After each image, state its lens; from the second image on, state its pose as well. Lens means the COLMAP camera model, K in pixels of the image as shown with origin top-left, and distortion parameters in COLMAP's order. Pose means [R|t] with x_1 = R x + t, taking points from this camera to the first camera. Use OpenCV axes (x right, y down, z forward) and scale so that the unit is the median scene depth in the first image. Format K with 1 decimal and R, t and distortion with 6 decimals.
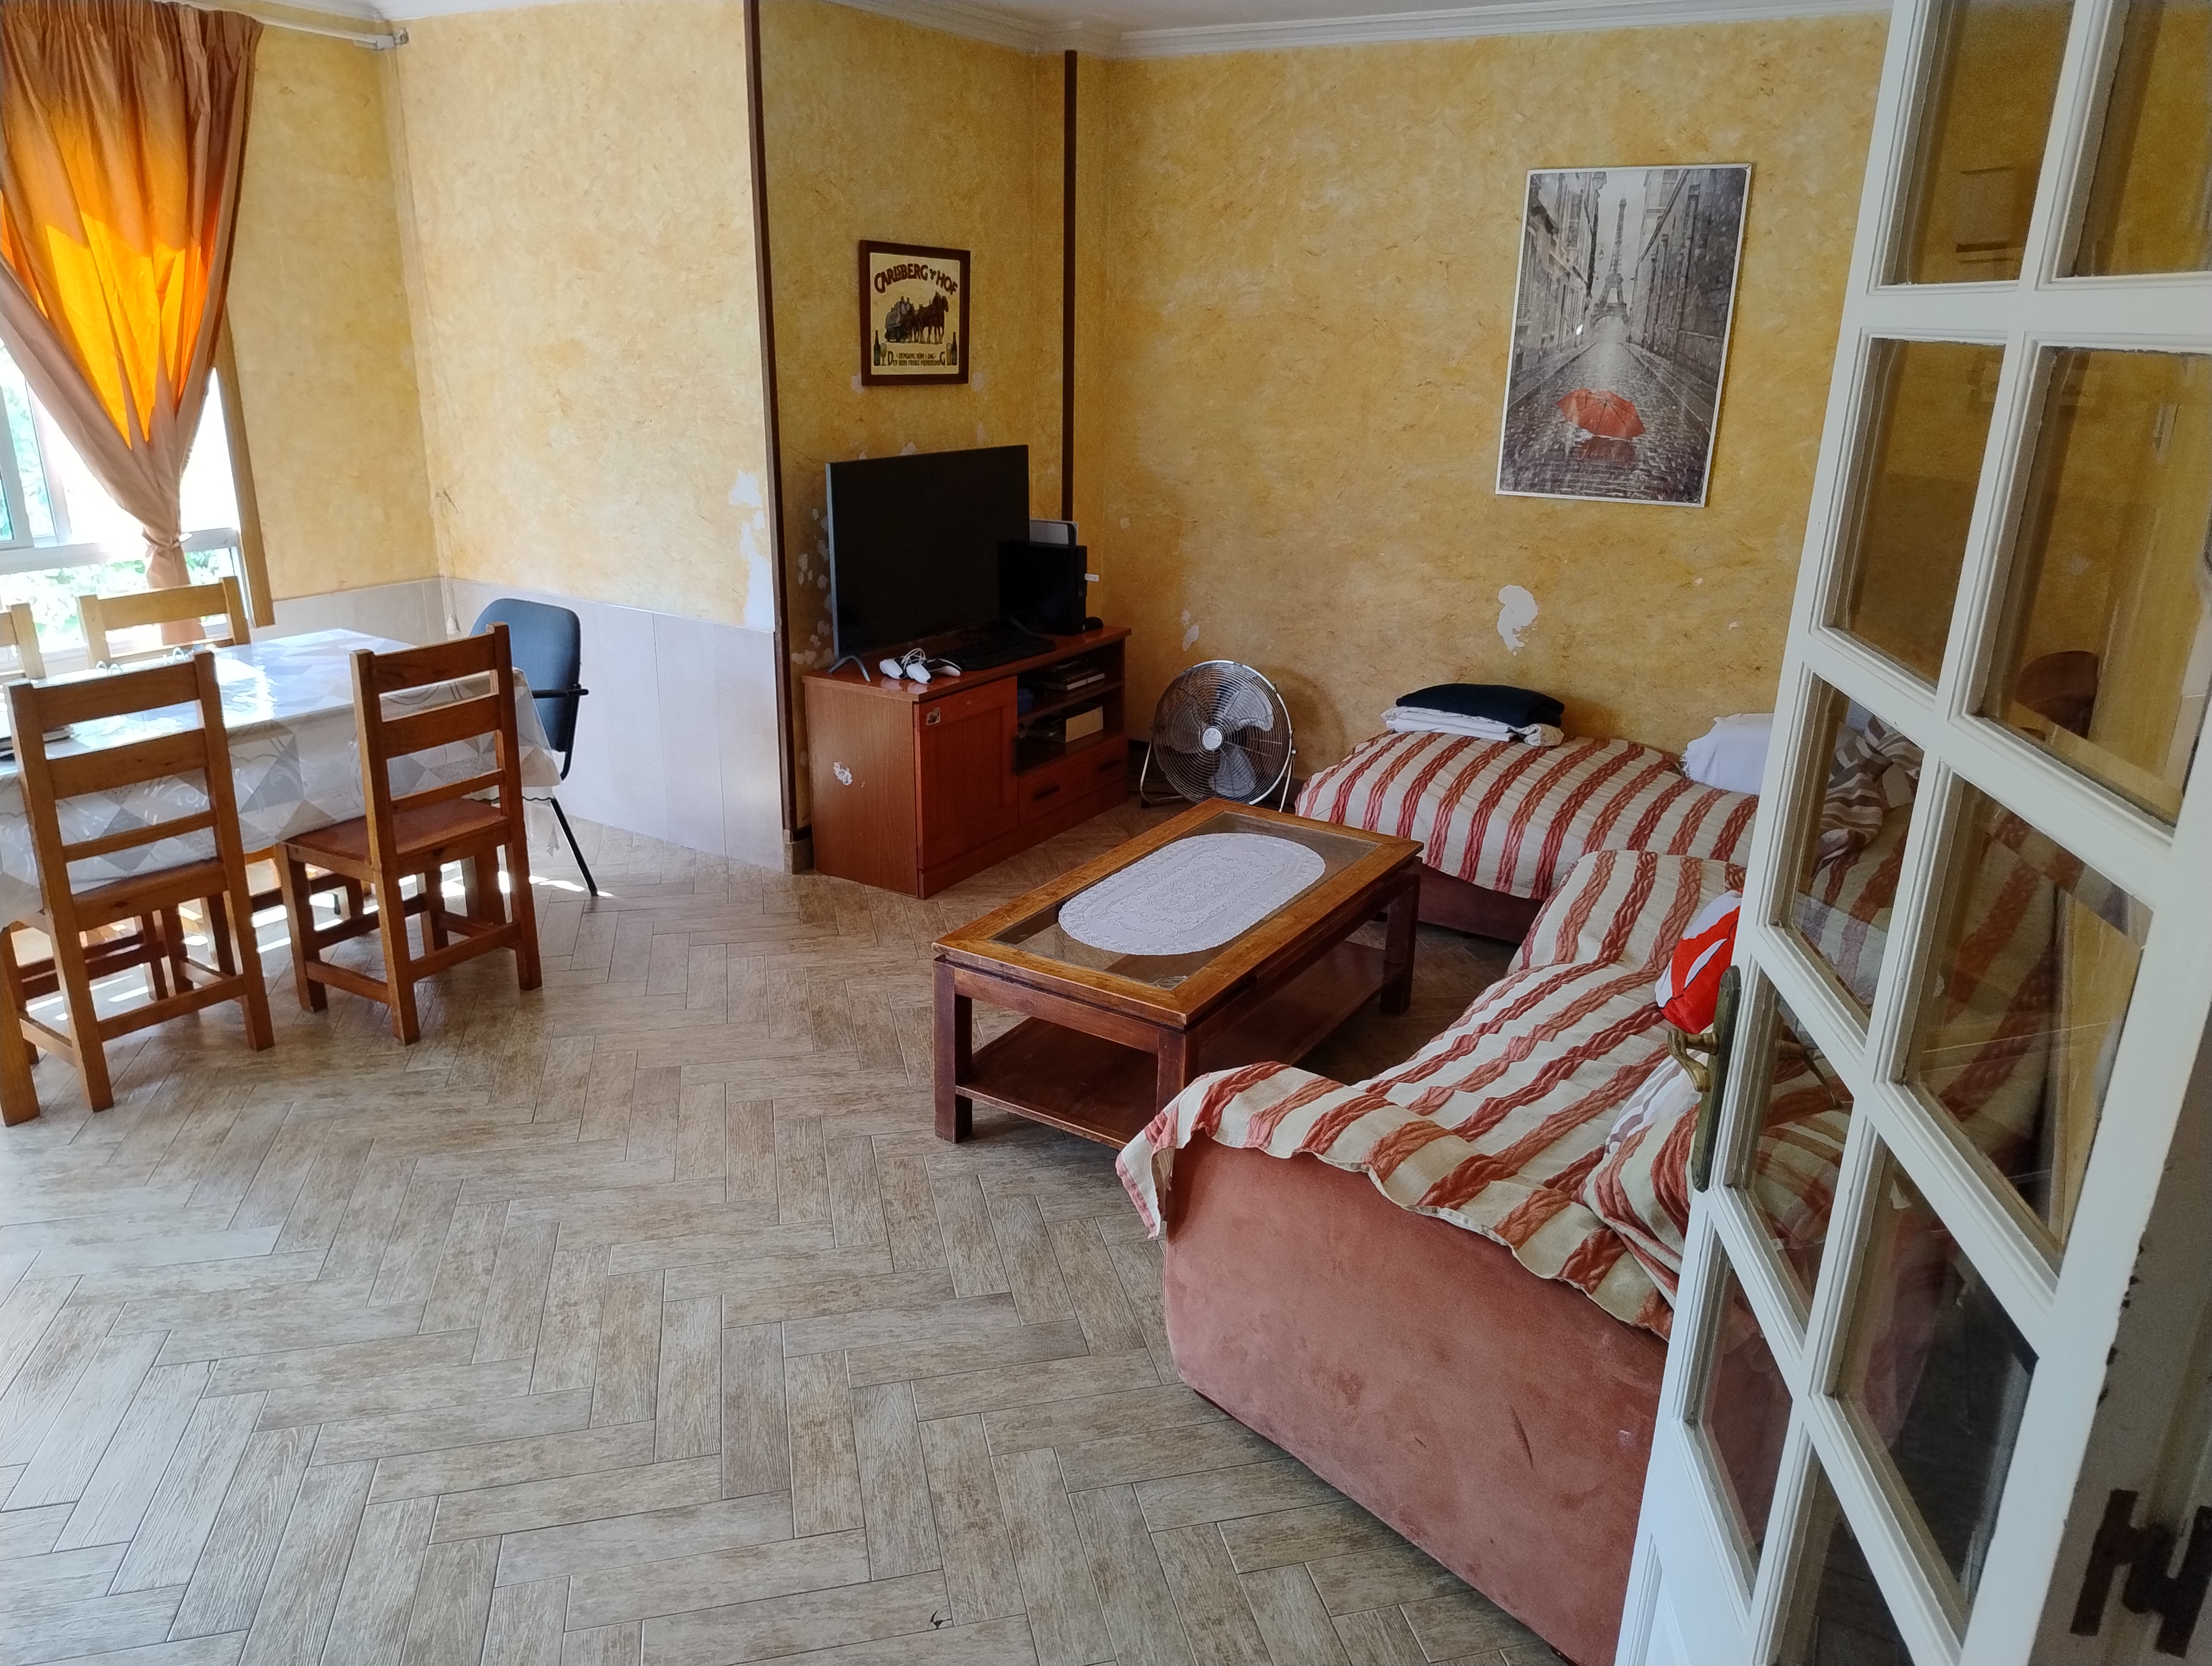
lens RADIAL K [[1534.4, 0, 1105.3], [0, 1534.4, 842.0], [0, 0, 1]] dist [0.048340, -0.055971]
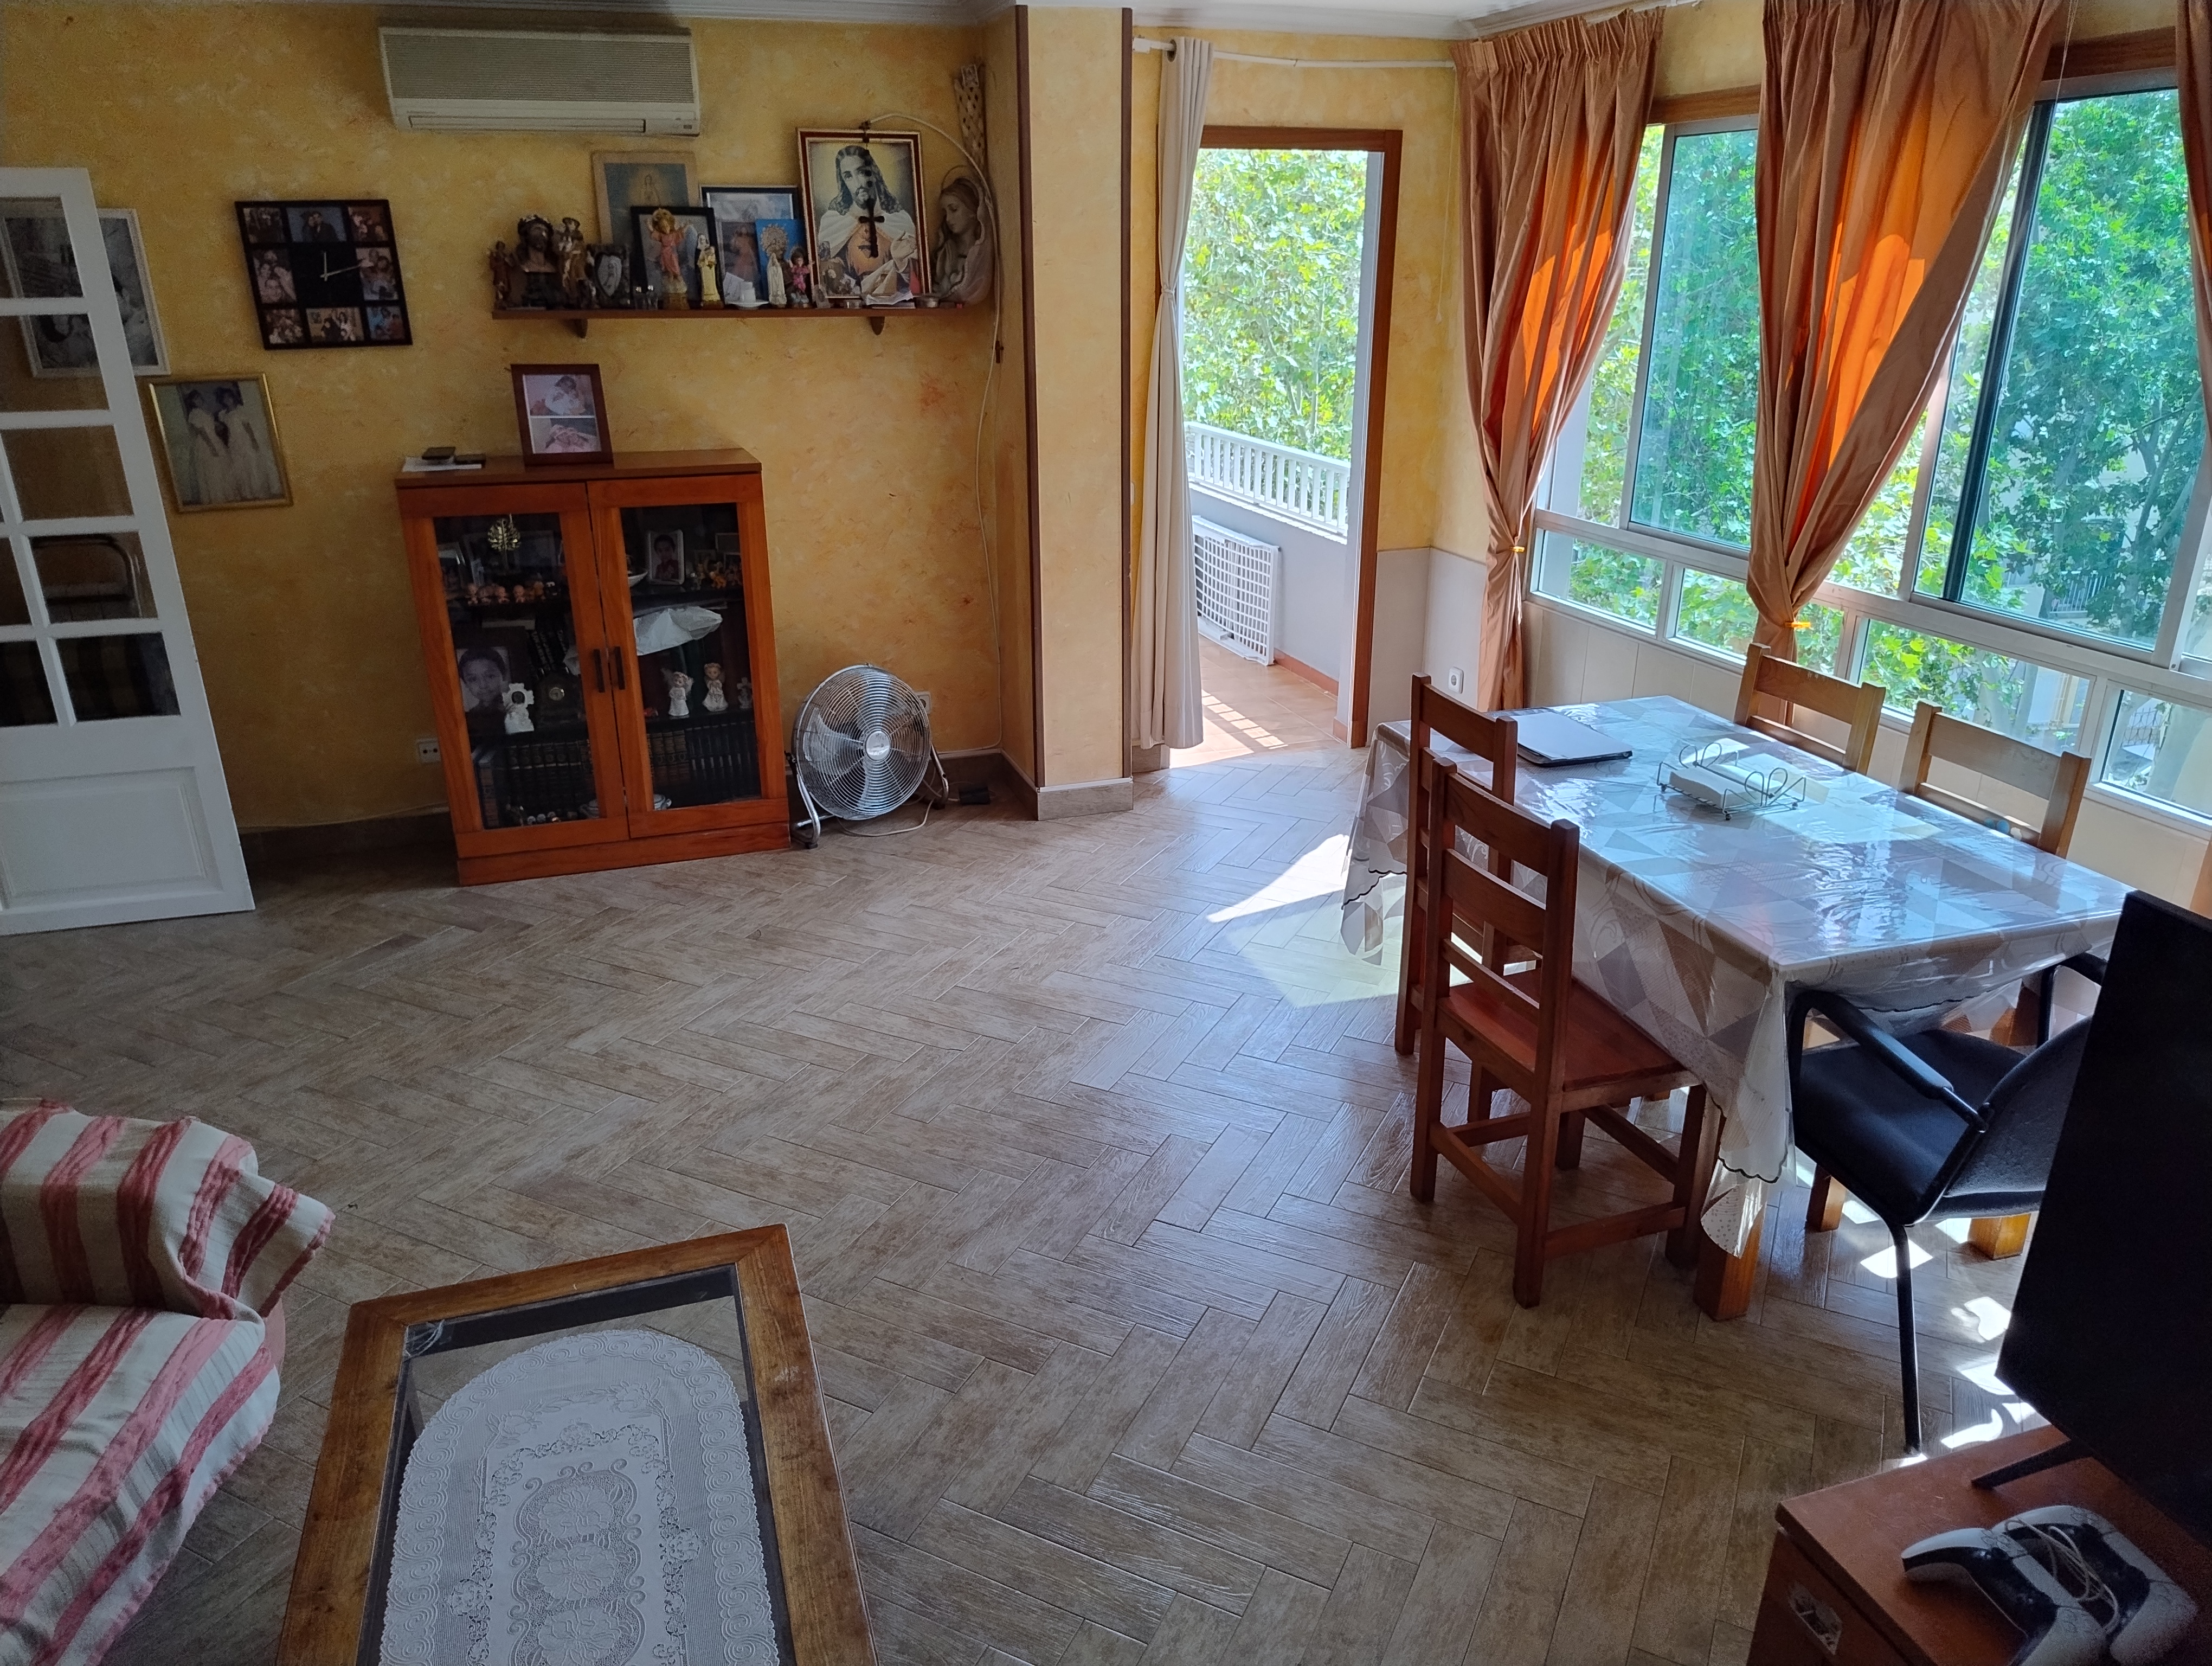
lens RADIAL K [[1534.4, 0, 1105.3], [0, 1534.4, 842.0], [0, 0, 1]] dist [0.048340, -0.055971]
pose [[-0.651262, 0.263671, -0.711572, 0.201441], [-0.254573, 0.807443, 0.532192, -0.396999], [0.714878, 0.527744, -0.458734, 1.033087]]
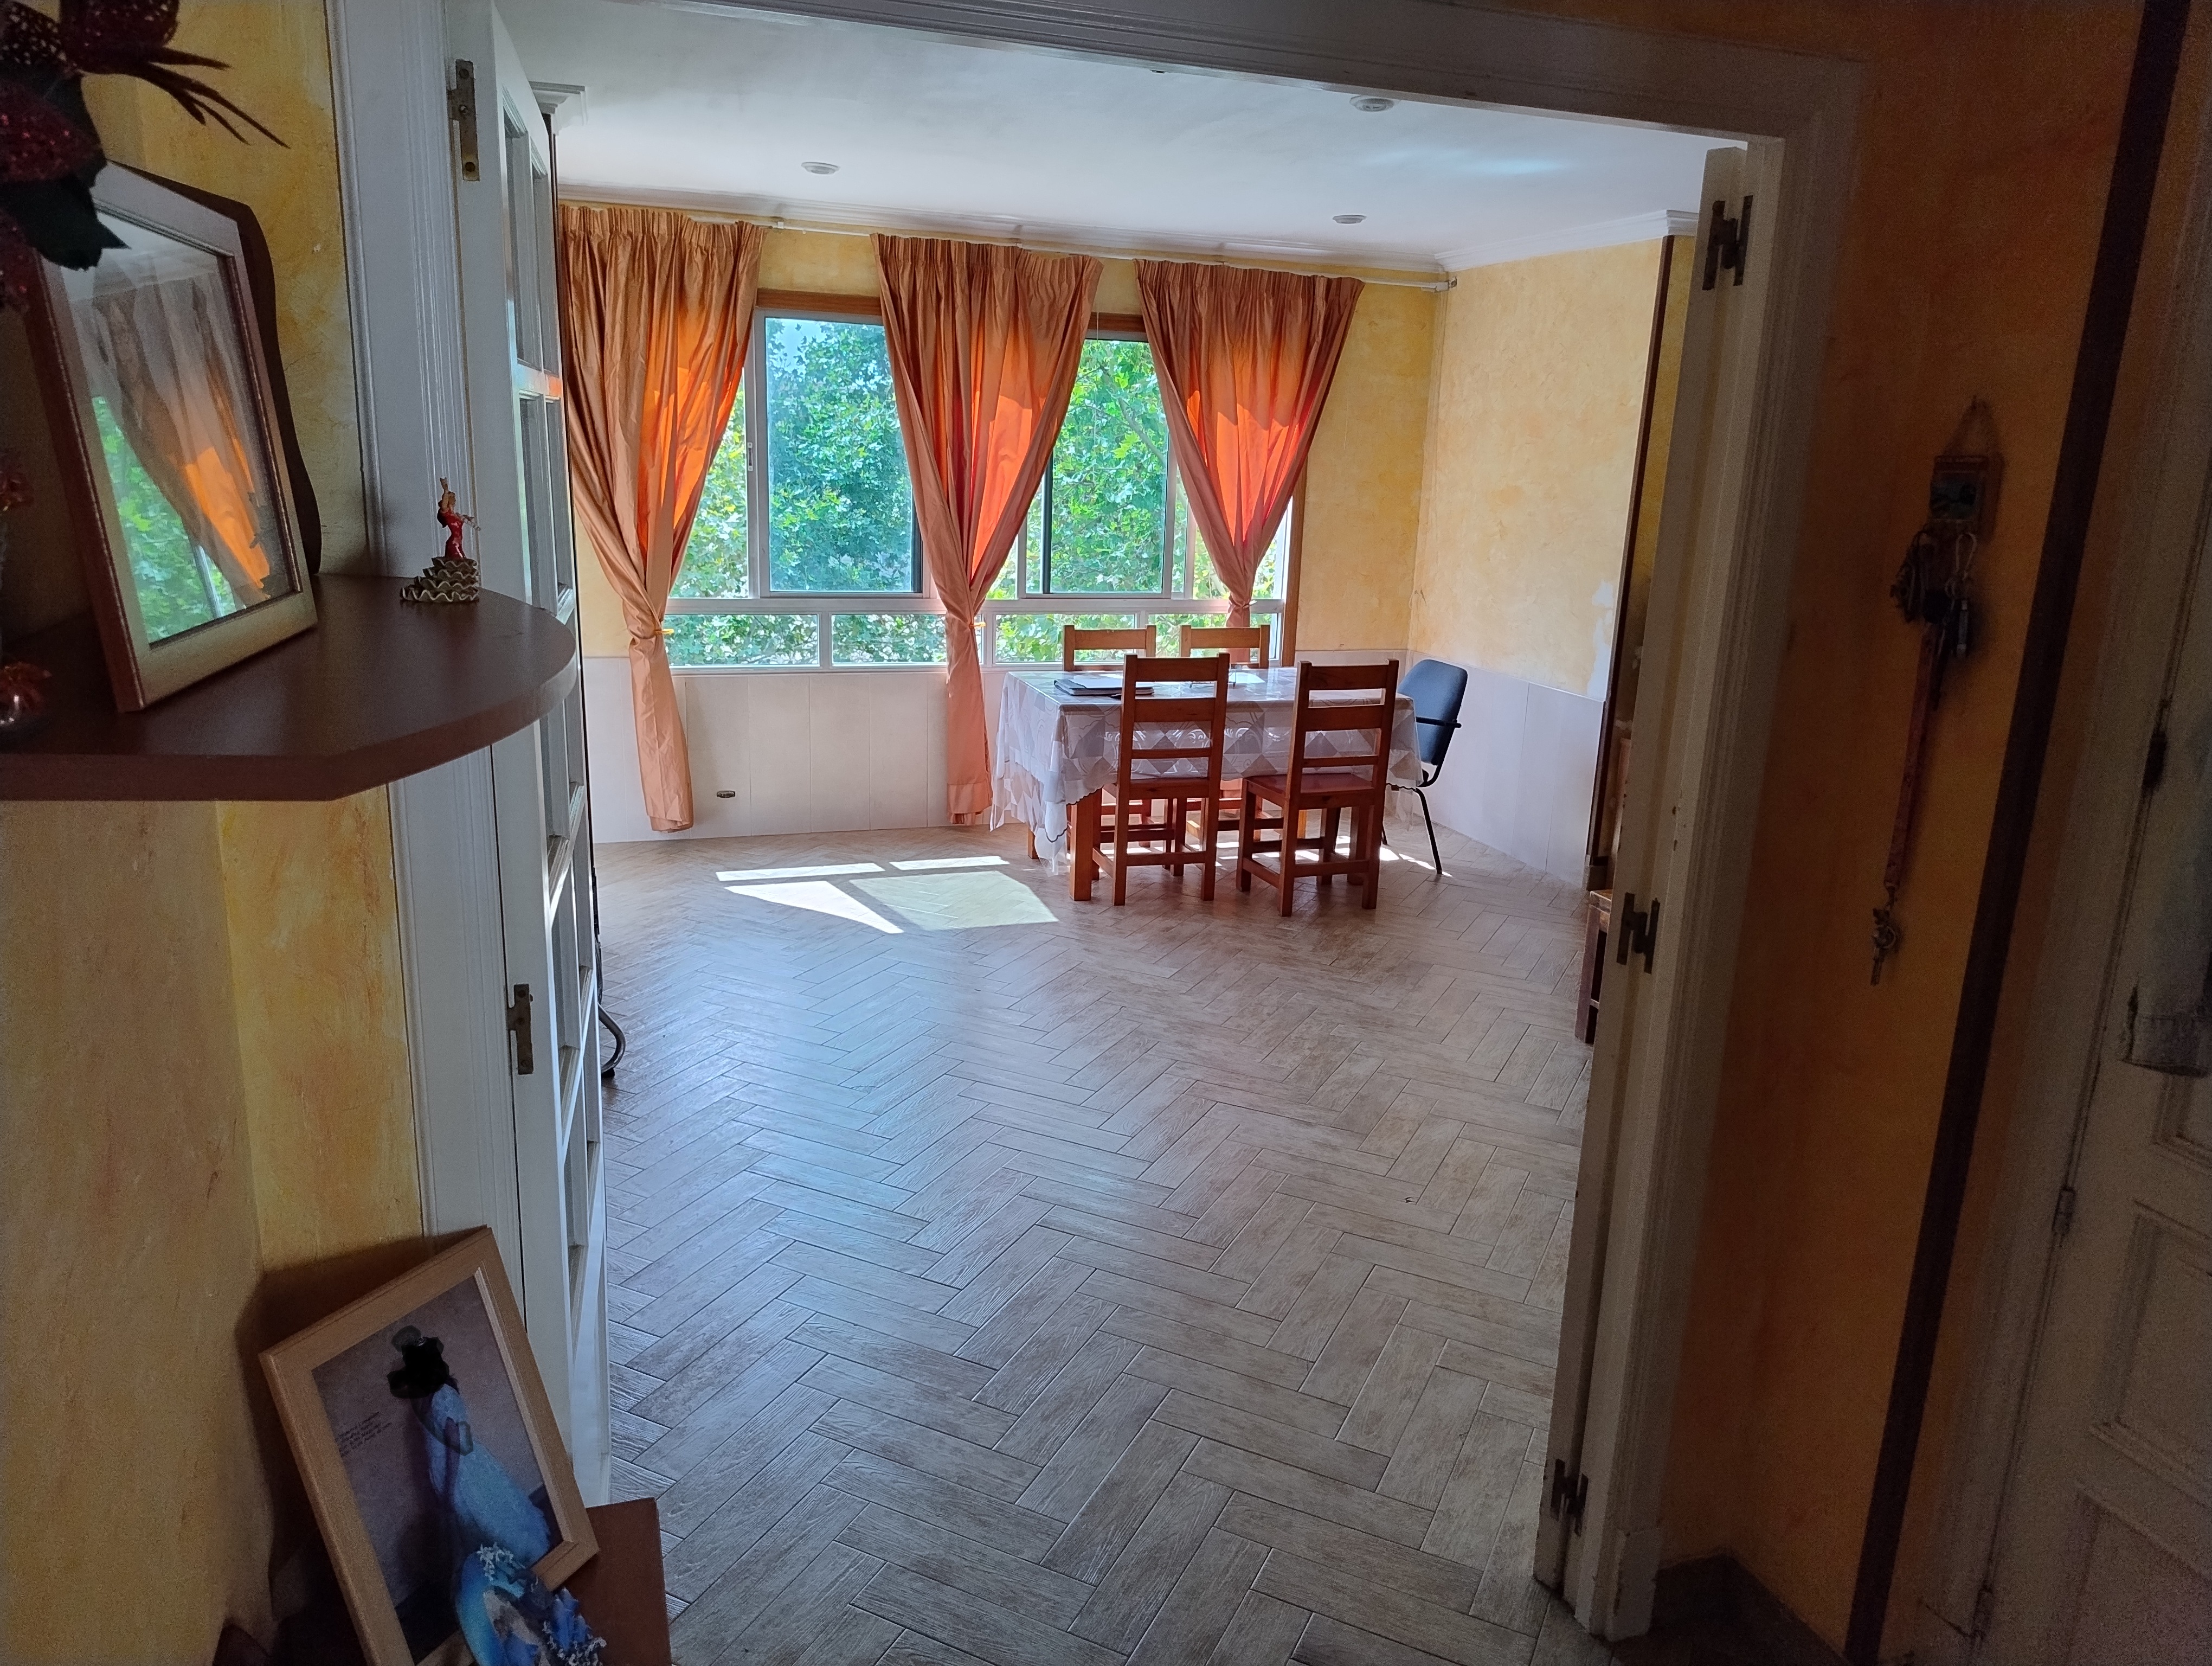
lens RADIAL K [[1558.9, 0, 1106.0], [0, 1558.9, 833.0], [0, 0, 1]] dist [-0.000028, 0.458215]
pose [[0.774123, 0.162473, -0.611830, 0.317175], [-0.228209, 0.973140, -0.030322, 0.120089], [0.590470, 0.163098, 0.790408, -0.320736]]
